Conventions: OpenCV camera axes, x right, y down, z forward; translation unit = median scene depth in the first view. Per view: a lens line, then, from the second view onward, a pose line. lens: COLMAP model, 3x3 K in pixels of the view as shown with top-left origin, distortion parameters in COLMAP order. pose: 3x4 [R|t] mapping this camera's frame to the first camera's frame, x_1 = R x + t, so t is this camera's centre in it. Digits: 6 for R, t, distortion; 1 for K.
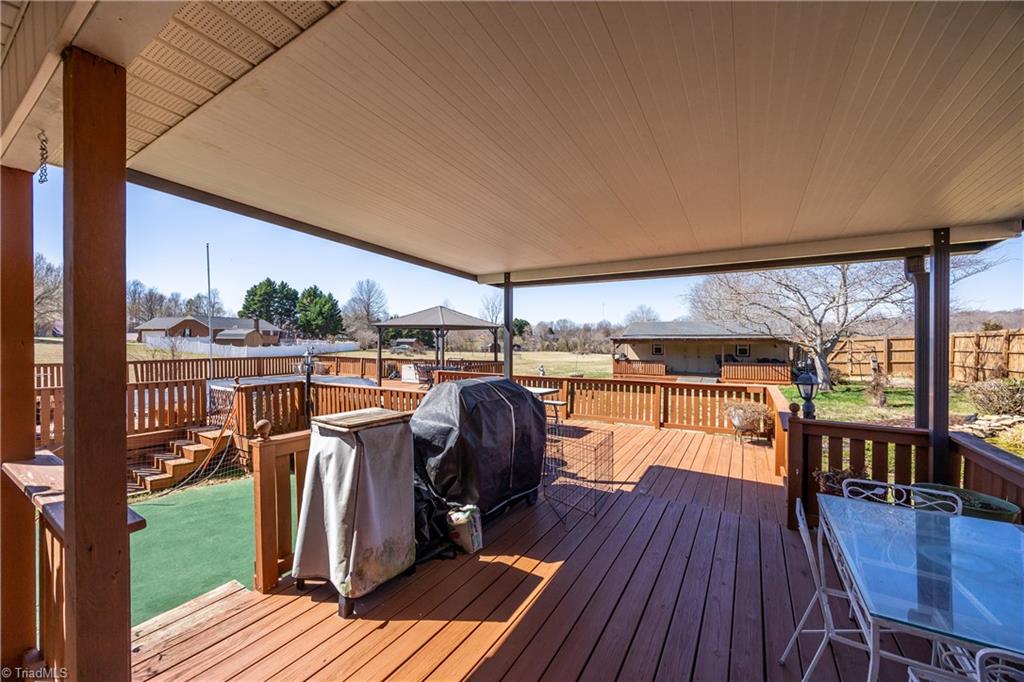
lens RADIAL K [[388.7, 0, 510.2], [0, 388.7, 341.6], [0, 0, 1]] dist [-0.005281, 0.000169]
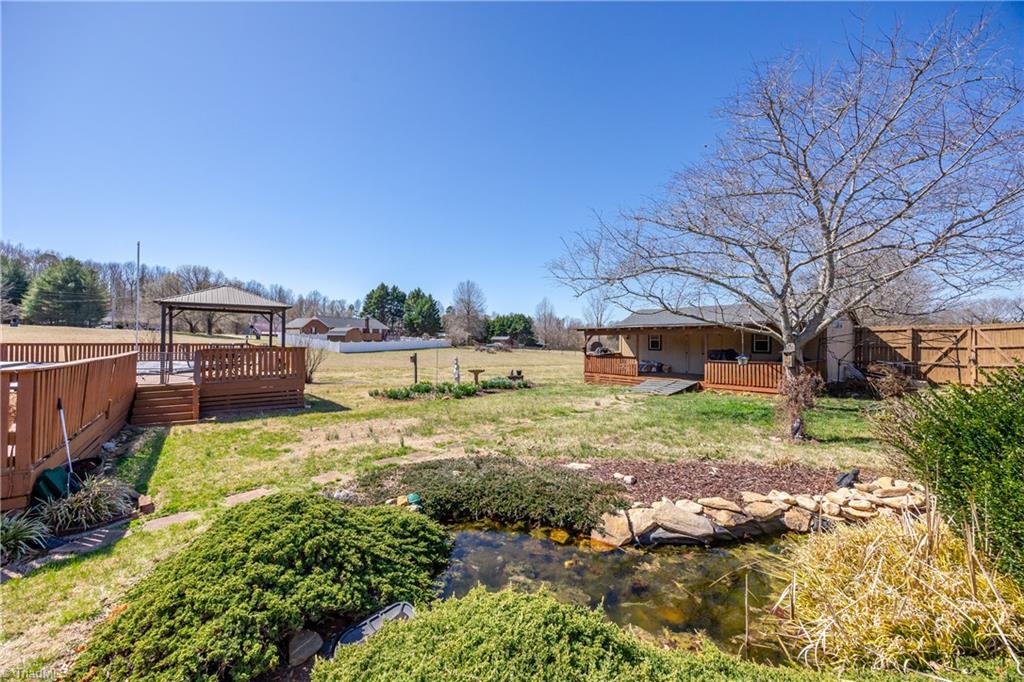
lens RADIAL K [[388.7, 0, 508.8], [0, 388.7, 335.3], [0, 0, 1]] dist [-0.005281, 0.000169]
pose [[0.943169, 0.000790, -0.332311, 0.122129], [-0.006201, 0.999865, -0.015223, 0.005931], [0.332254, 0.016419, 0.943047, 0.058110]]
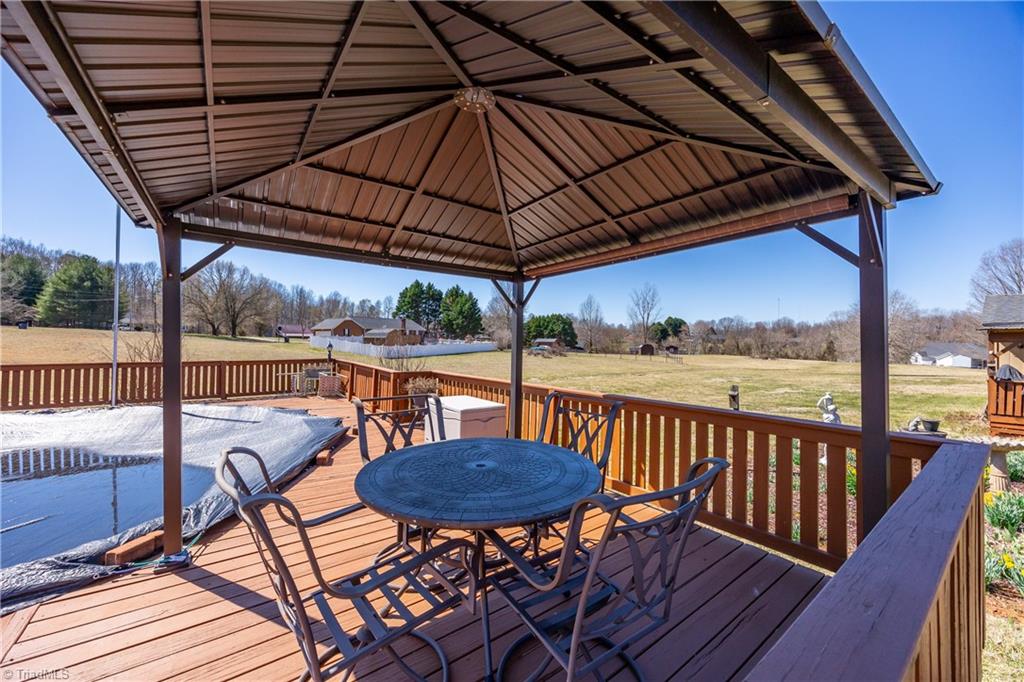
lens RADIAL K [[388.7, 0, 508.7], [0, 388.7, 339.8], [0, 0, 1]] dist [-0.005281, 0.000169]
pose [[0.931288, 0.002370, -0.364276, -0.017649], [-0.005193, 0.999964, -0.006769, 0.002536], [0.364247, 0.008196, 0.931266, 0.140769]]
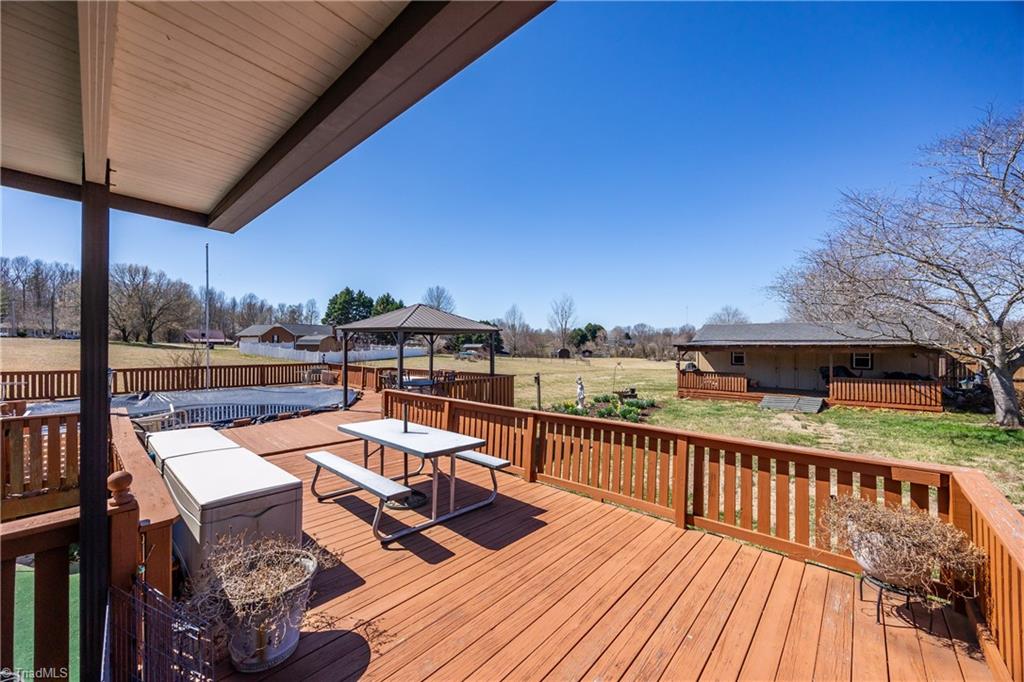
lens RADIAL K [[388.7, 0, 510.6], [0, 388.7, 344.9], [0, 0, 1]] dist [-0.005281, 0.000169]
pose [[0.981733, 0.000985, -0.190262, 0.024192], [-0.002008, 0.999985, -0.005184, -0.000937], [0.190254, 0.005471, 0.981720, 0.043220]]
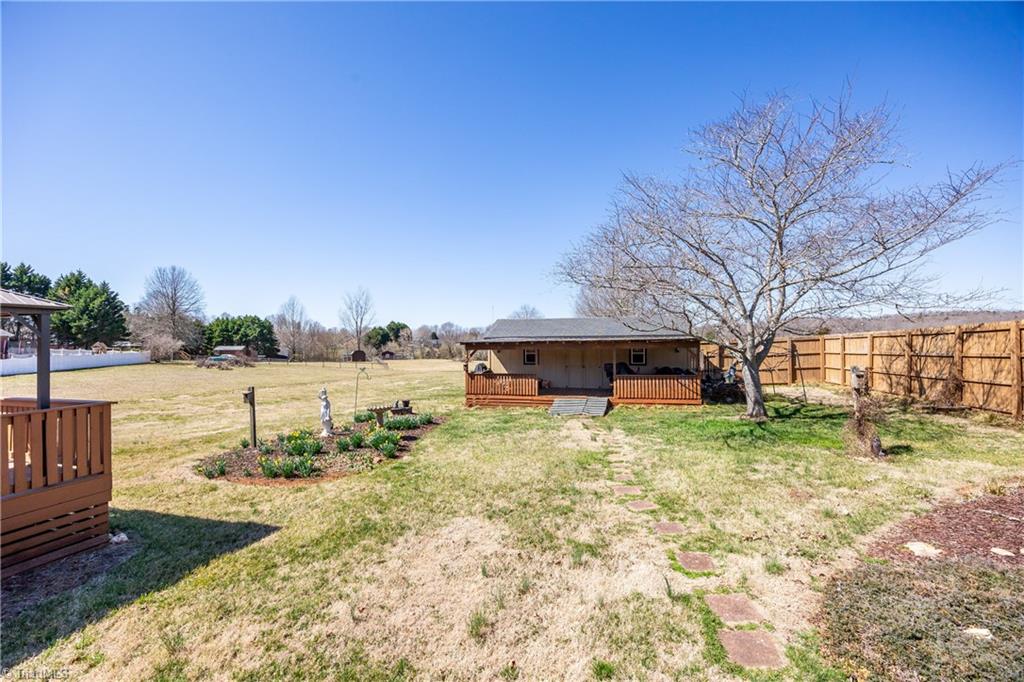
lens RADIAL K [[423.7, 0, 510.1], [0, 423.7, 340.7], [0, 0, 1]] dist [-0.018416, 0.001290]
pose [[0.962502, -0.006782, 0.271190, 0.044773], [0.011180, 0.999830, -0.014675, 0.000319], [-0.271044, 0.017157, 0.962414, 0.088010]]
